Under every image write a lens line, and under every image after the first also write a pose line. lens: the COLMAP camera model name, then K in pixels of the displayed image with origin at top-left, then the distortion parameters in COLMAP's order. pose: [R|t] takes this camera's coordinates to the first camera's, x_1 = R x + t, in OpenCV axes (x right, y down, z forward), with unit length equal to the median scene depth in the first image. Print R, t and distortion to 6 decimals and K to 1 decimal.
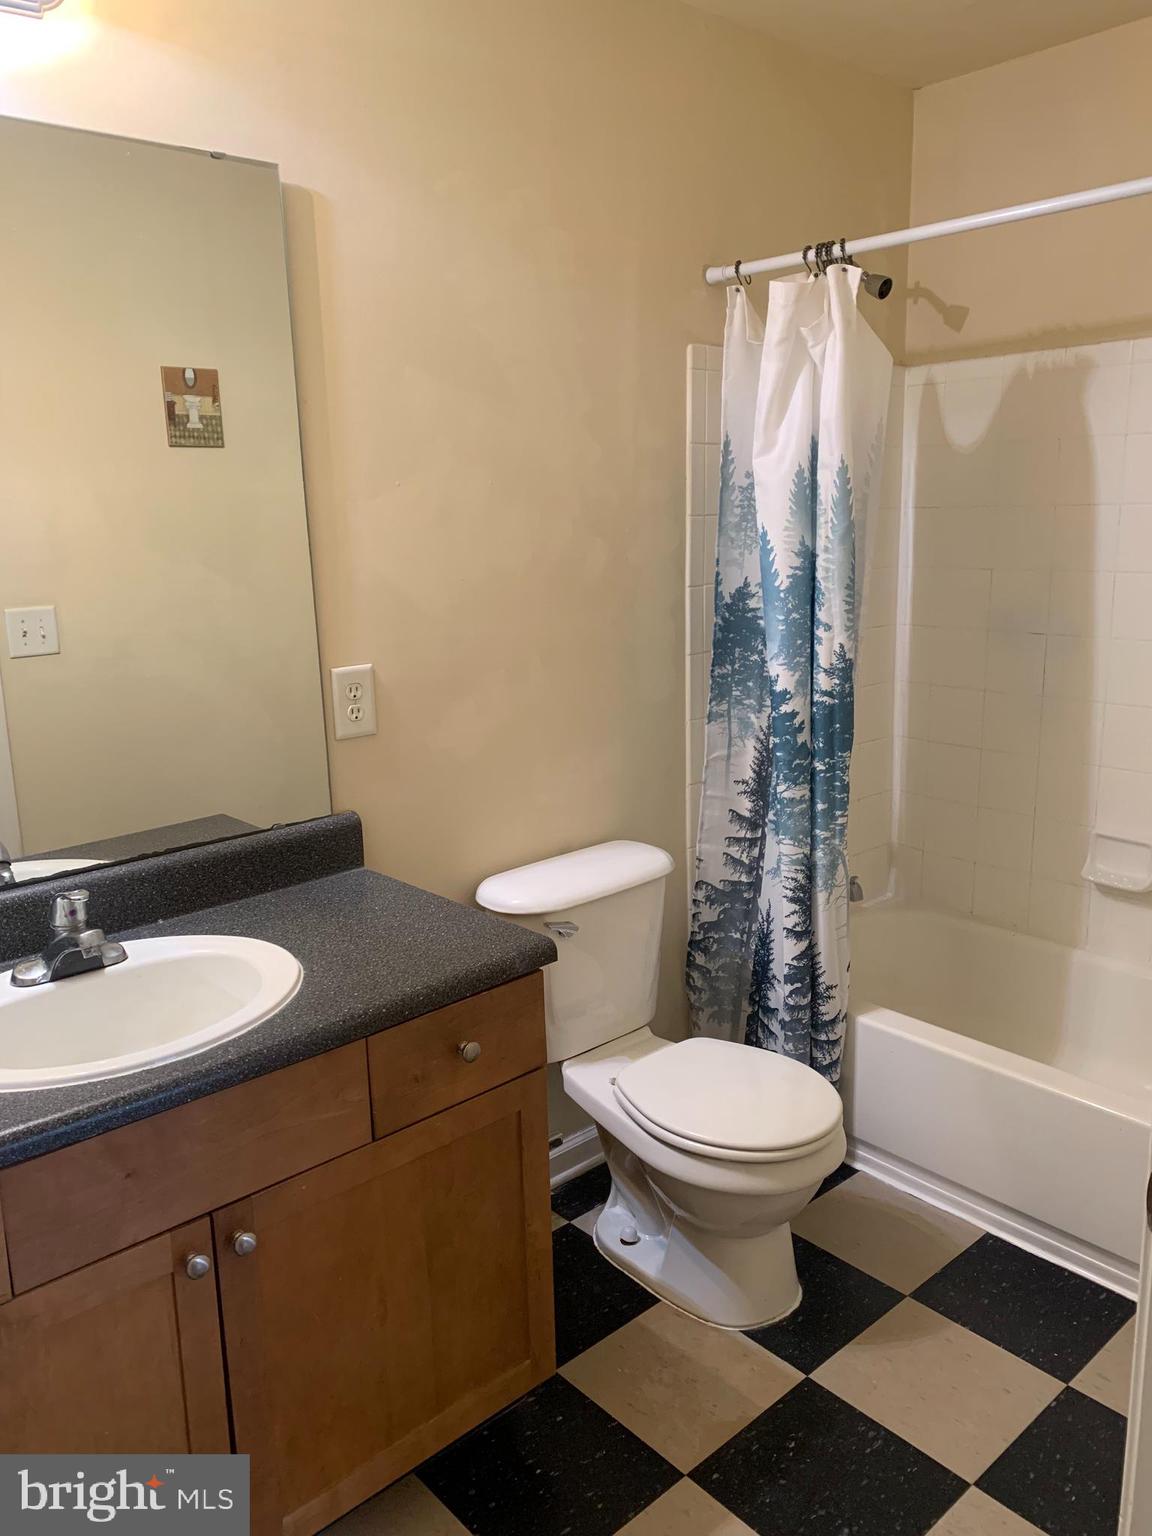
lens RADIAL K [[1167.7, 0, 577.6], [0, 1167.7, 766.9], [0, 0, 1]] dist [0.047260, -0.052045]
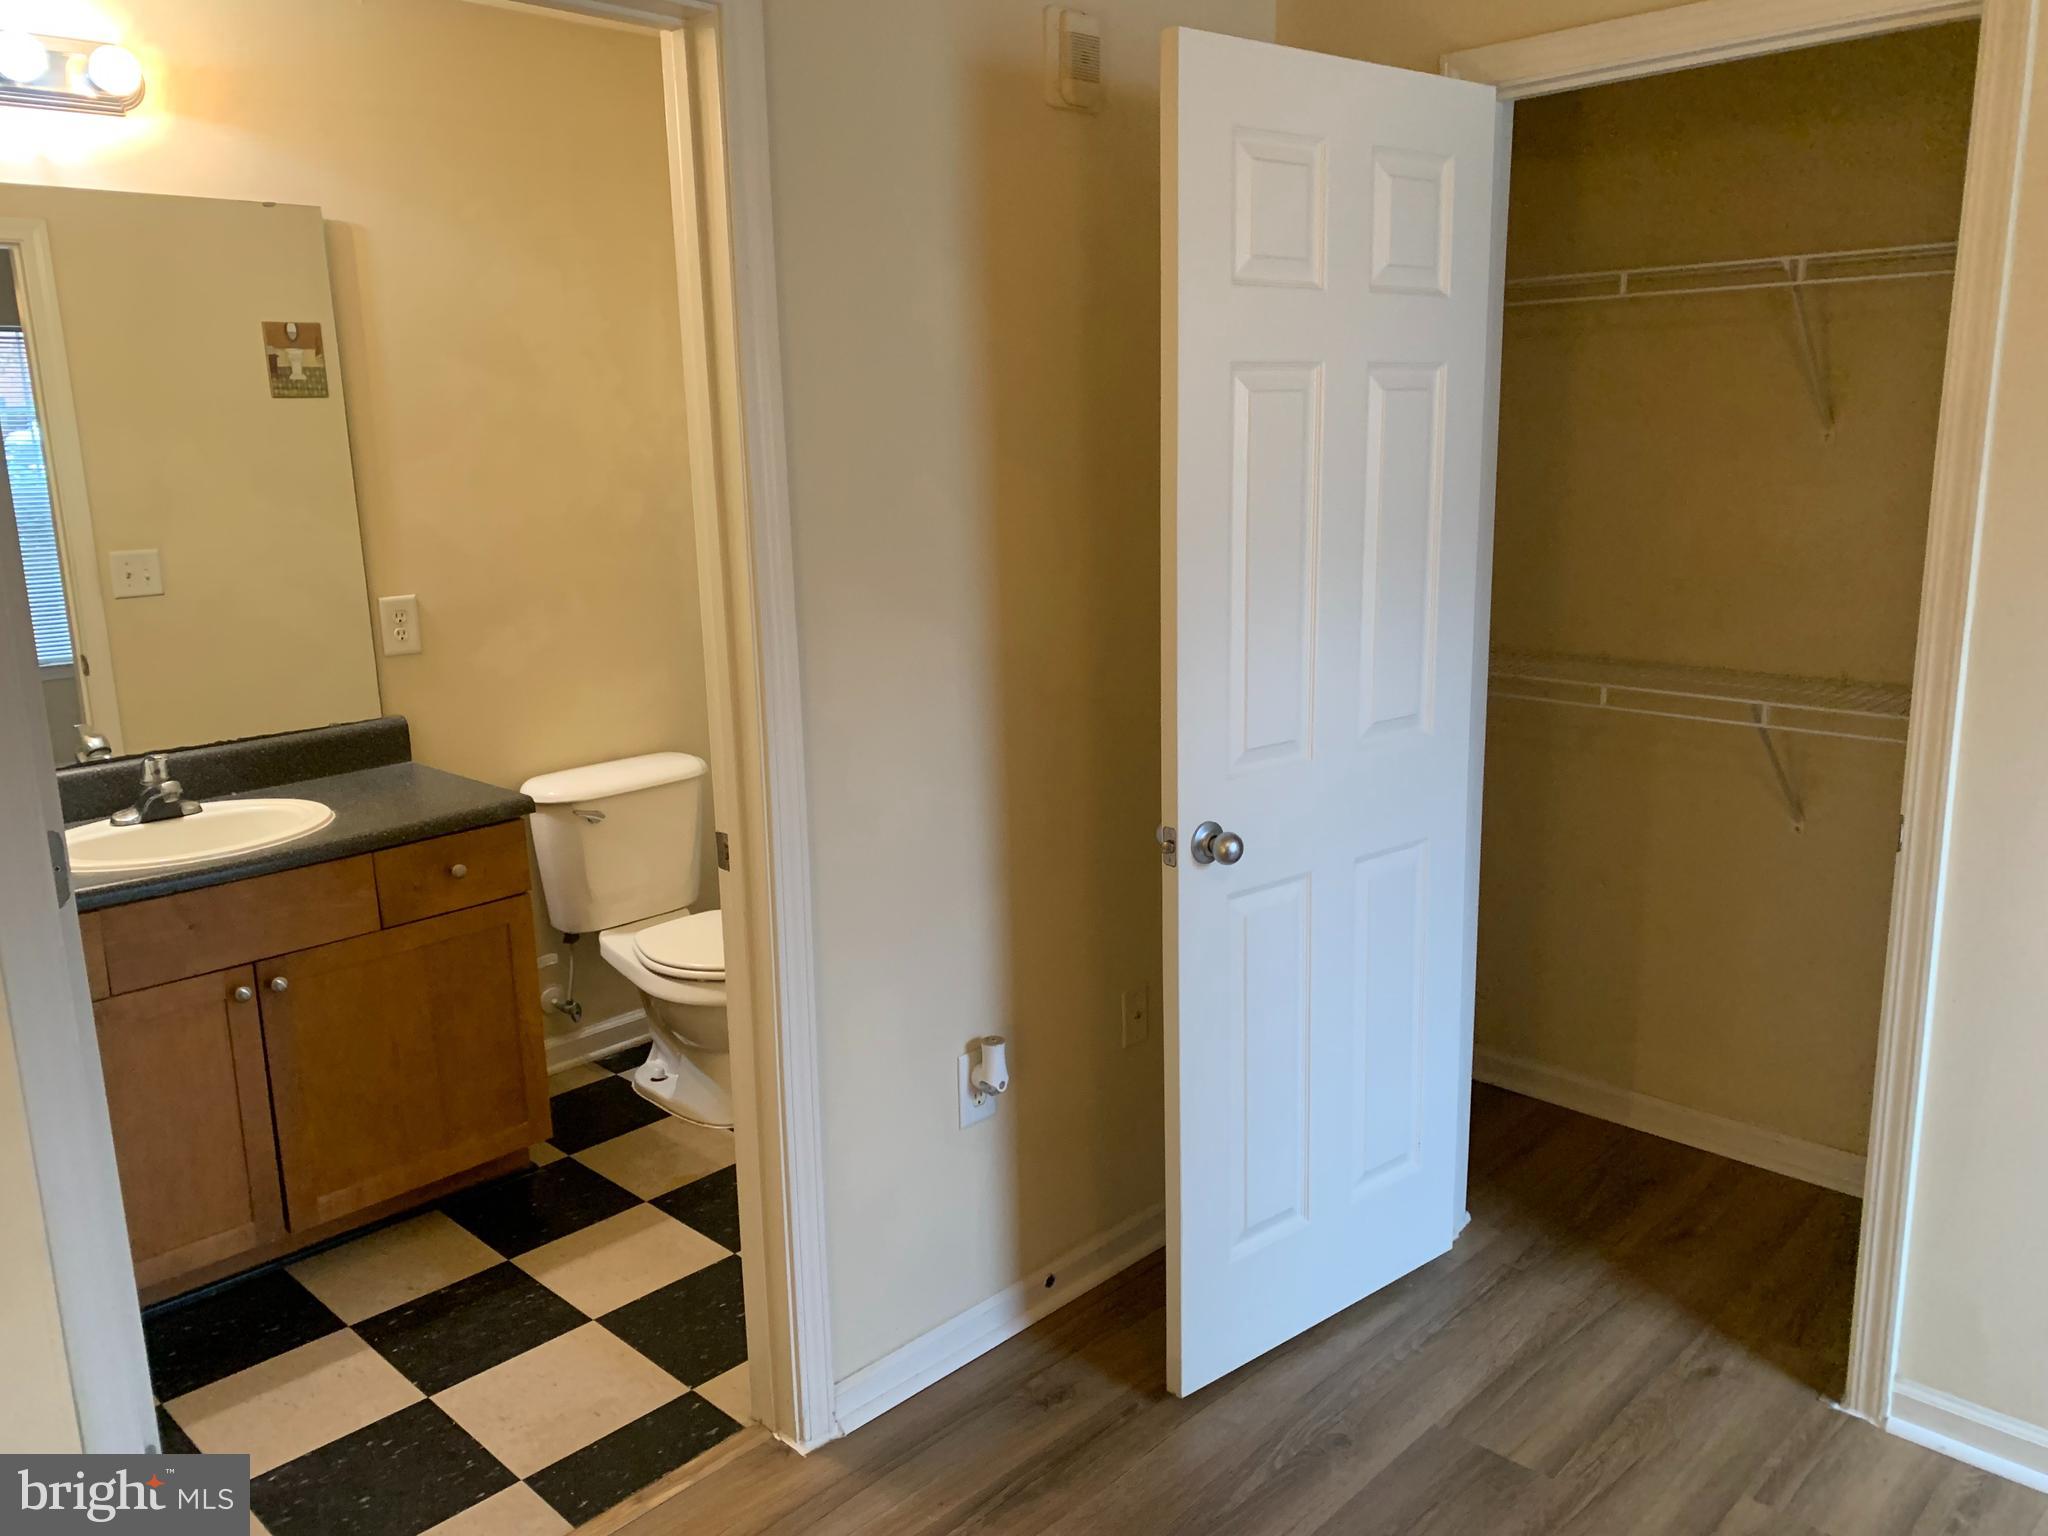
lens RADIAL K [[1556.9, 0, 1029.3], [0, 1556.9, 770.6], [0, 0, 1]] dist [0.047260, -0.052045]
pose [[0.997639, -0.010897, 0.067812, 0.366332], [0.010846, 0.999941, 0.001116, 0.105198], [-0.067820, -0.000378, 0.997698, -0.712407]]
